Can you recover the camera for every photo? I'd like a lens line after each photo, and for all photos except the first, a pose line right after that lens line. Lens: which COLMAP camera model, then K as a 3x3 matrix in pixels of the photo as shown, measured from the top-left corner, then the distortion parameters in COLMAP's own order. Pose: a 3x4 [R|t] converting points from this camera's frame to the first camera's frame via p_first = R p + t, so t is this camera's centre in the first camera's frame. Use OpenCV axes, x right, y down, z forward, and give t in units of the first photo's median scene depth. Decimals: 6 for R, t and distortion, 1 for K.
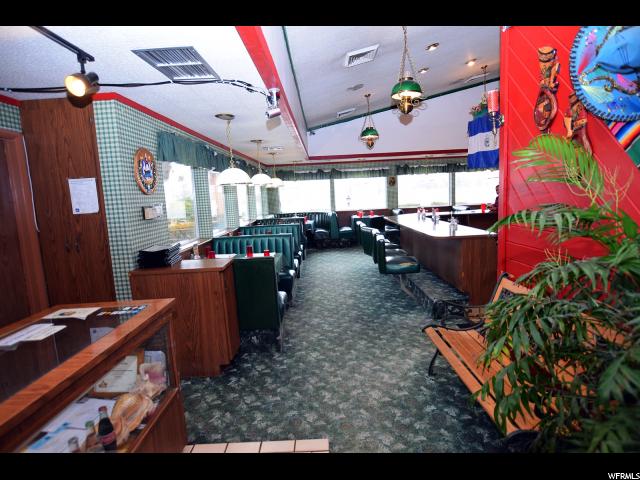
lens RADIAL K [[350.0, 0, 320.0], [0, 350.0, 240.0], [0, 0, 1]] dist [-0.022080, -0.000364]
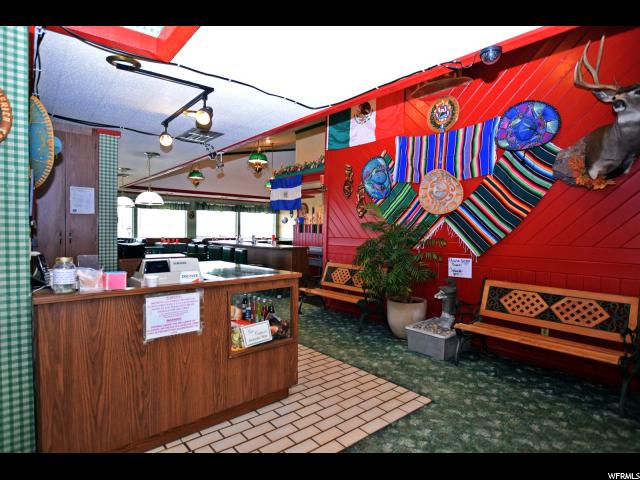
lens RADIAL K [[350.0, 0, 320.0], [0, 350.0, 240.0], [0, 0, 1]] dist [-0.022080, -0.000364]
pose [[0.751361, 0.041999, 0.658554, -0.558020], [0.033962, 0.994189, -0.102152, 0.118886], [-0.659017, 0.099119, 0.745568, -0.349752]]
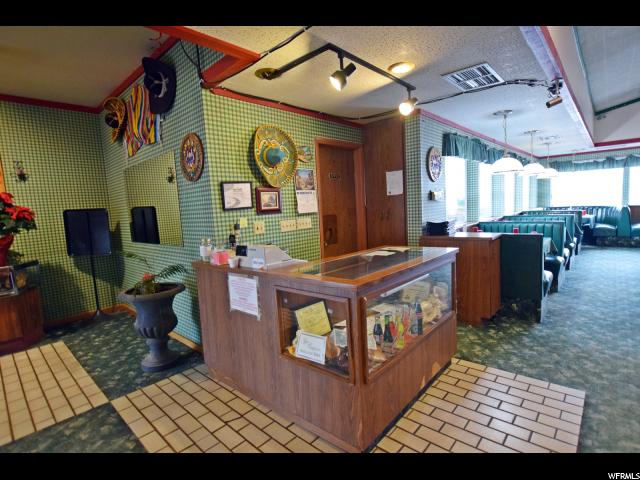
lens RADIAL K [[316.7, 0, 320.0], [0, 316.7, 240.0], [0, 0, 1]] dist [-0.023691, -0.000236]
pose [[0.735803, 0.085363, -0.671794, 0.010663], [-0.072828, 0.996245, 0.046823, 0.050528], [0.673268, 0.014473, 0.739257, -0.140765]]
